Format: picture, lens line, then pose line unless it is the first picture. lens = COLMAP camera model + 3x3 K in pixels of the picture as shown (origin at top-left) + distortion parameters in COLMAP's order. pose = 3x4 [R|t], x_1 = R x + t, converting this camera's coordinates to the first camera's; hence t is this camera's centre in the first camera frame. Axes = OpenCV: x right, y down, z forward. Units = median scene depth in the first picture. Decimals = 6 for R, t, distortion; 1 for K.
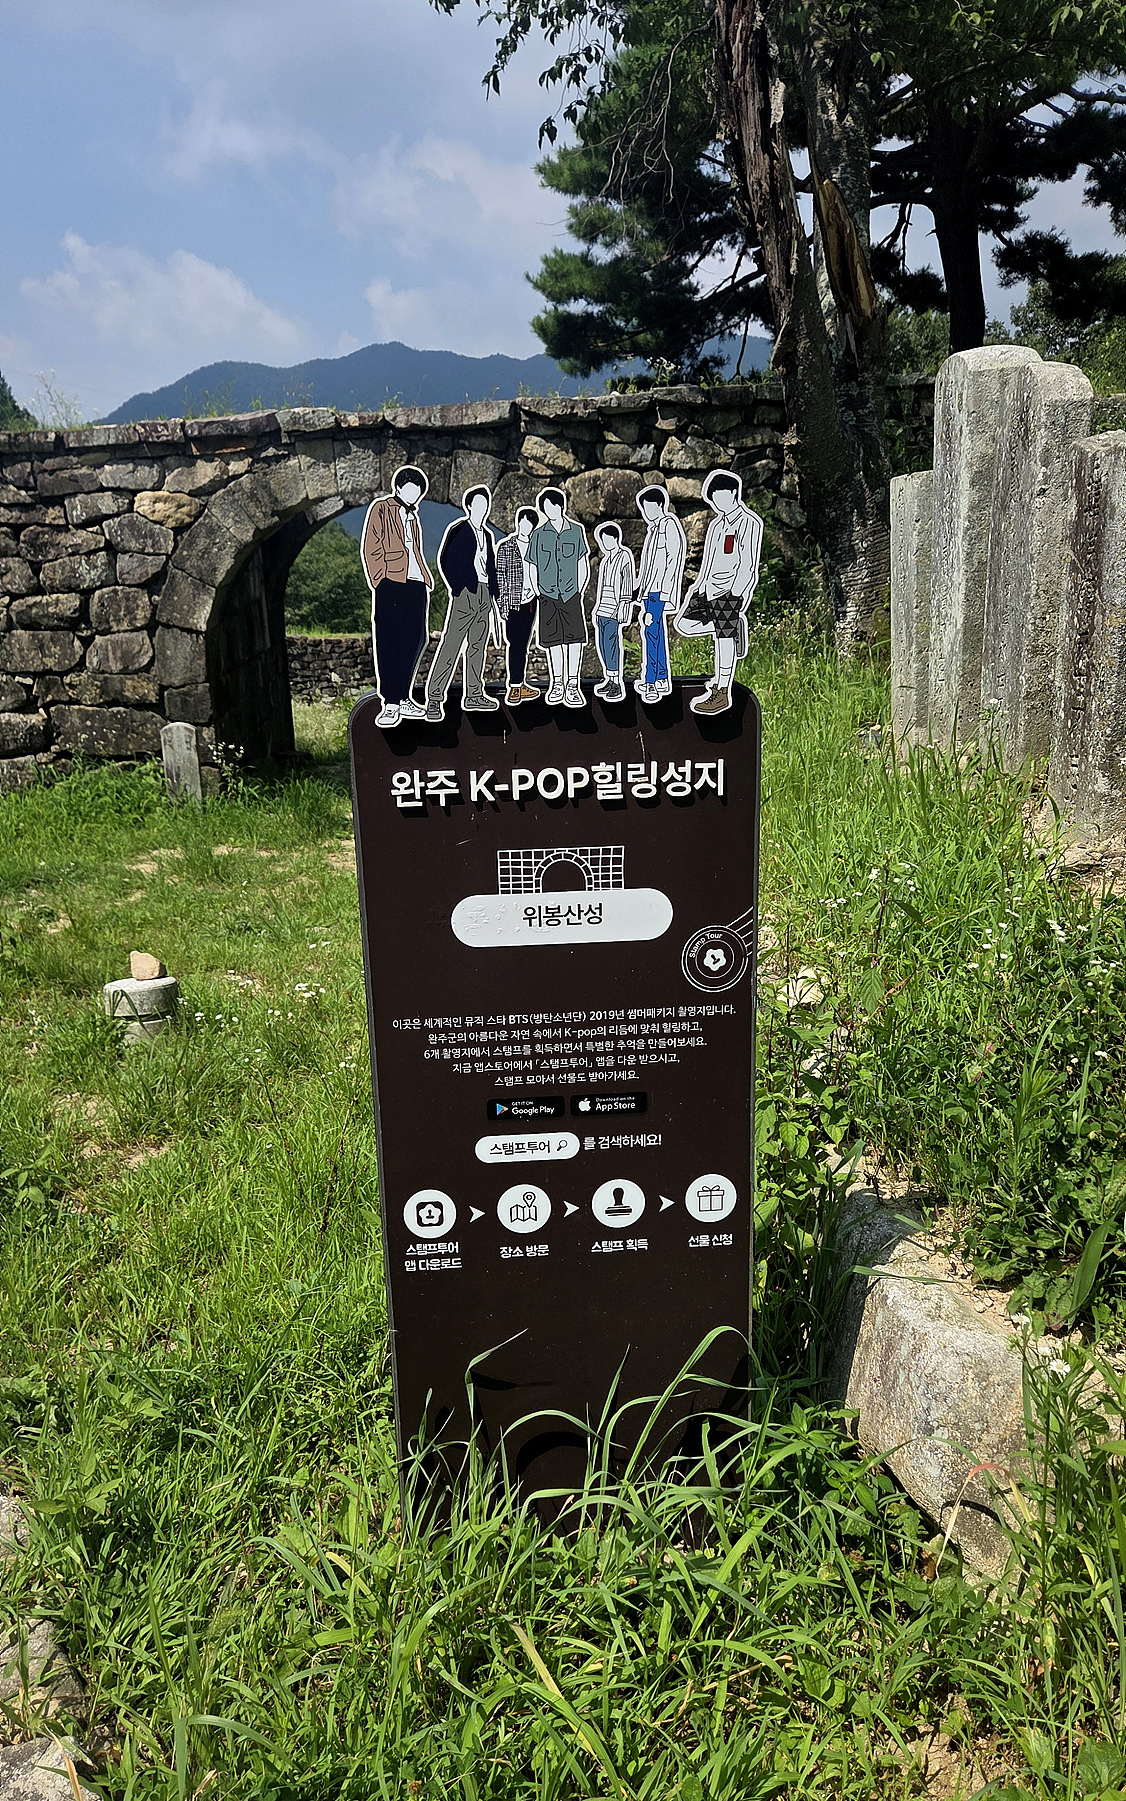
lens RADIAL K [[1322.5, 0, 558.8], [0, 1322.5, 937.6], [0, 0, 1]] dist [0.081876, -0.041615]
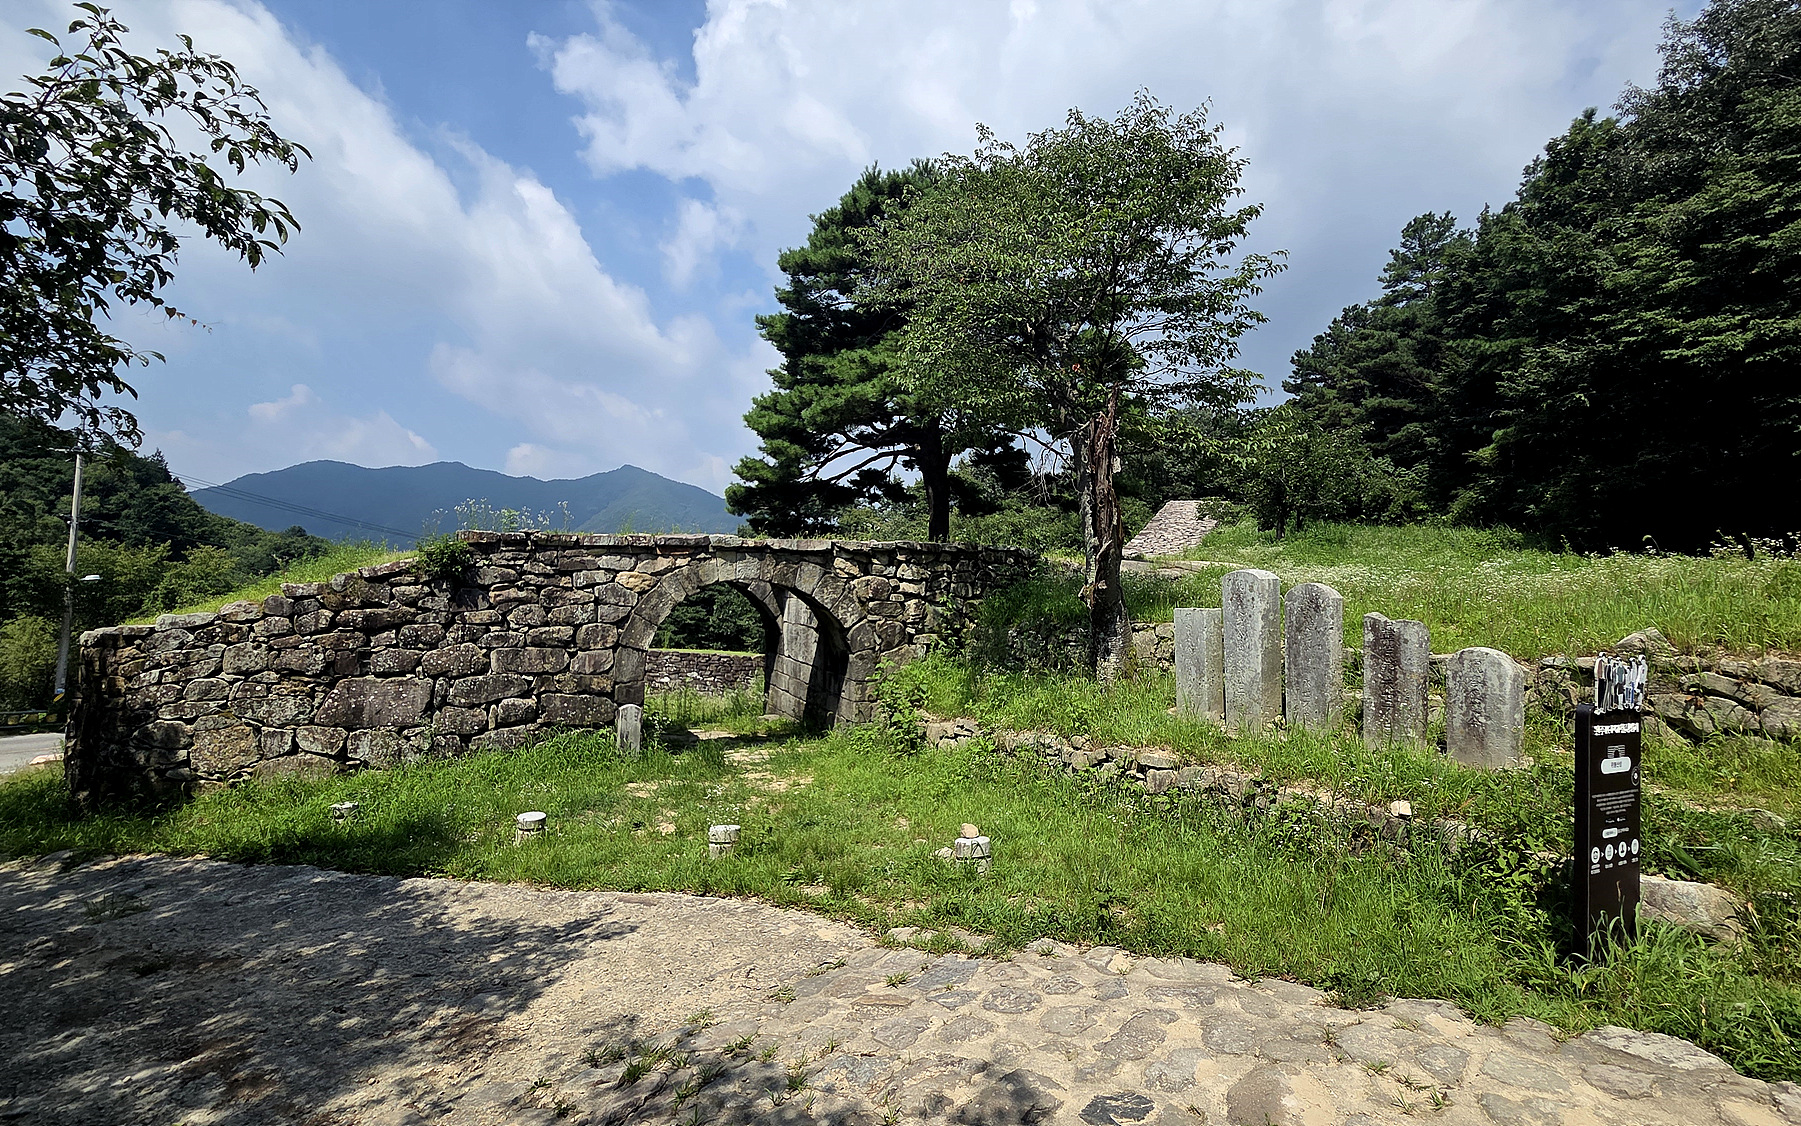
lens RADIAL K [[816.3, 0, 899.7], [0, 816.3, 567.9], [0, 0, 1]] dist [0.000640, 0.001024]
pose [[0.917260, 0.073450, 0.391458, -0.404691], [0.055645, 0.949577, -0.308557, 0.008085], [-0.394383, 0.304810, 0.866922, -0.055223]]
